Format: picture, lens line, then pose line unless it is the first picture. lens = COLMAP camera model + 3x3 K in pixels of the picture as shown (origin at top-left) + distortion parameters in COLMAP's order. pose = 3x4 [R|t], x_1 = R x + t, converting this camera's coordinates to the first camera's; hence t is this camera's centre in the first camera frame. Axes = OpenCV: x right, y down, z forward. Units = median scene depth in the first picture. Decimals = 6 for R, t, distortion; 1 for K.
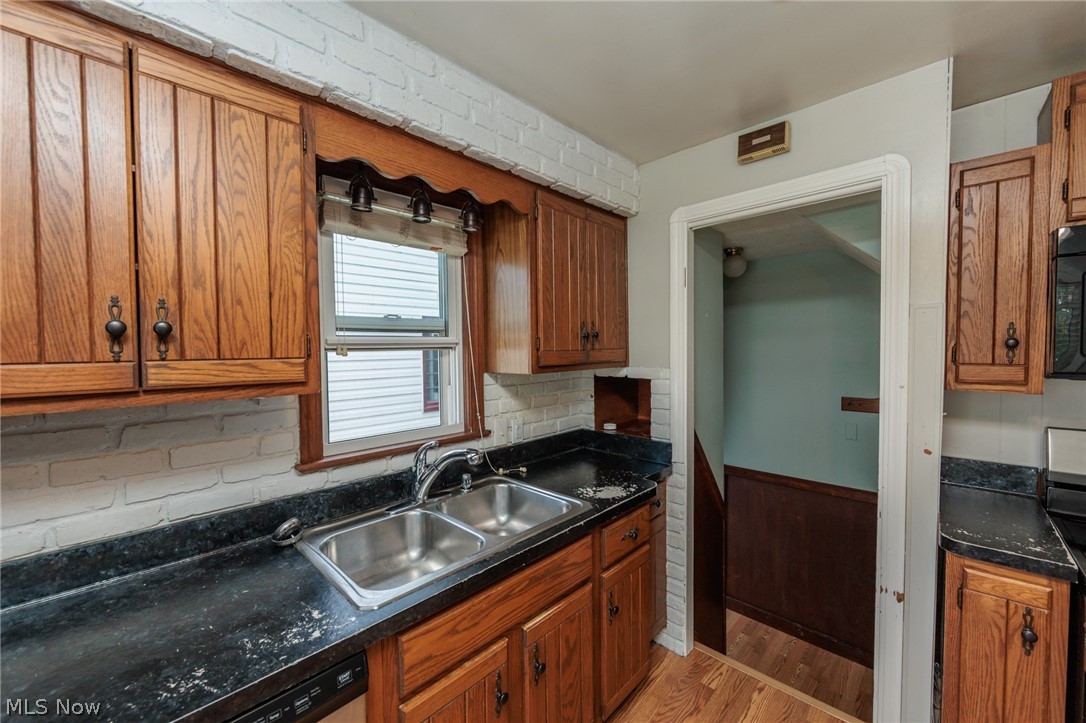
lens RADIAL K [[422.9, 0, 546.1], [0, 422.9, 360.0], [0, 0, 1]] dist [-0.002637, -0.000371]
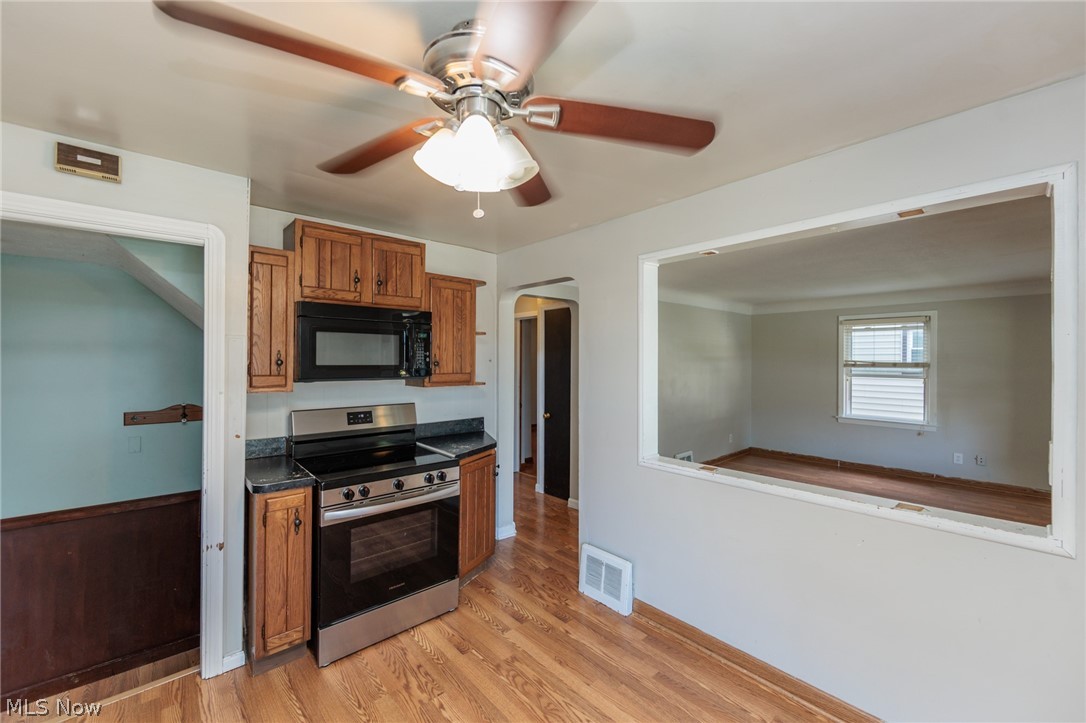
lens RADIAL K [[422.9, 0, 546.1], [0, 422.9, 360.0], [0, 0, 1]] dist [-0.002637, -0.000371]
pose [[0.071216, 0.011365, 0.997396, -0.488528], [0.024239, 0.999620, -0.013121, -0.002113], [-0.997166, 0.025111, 0.070914, -0.179912]]
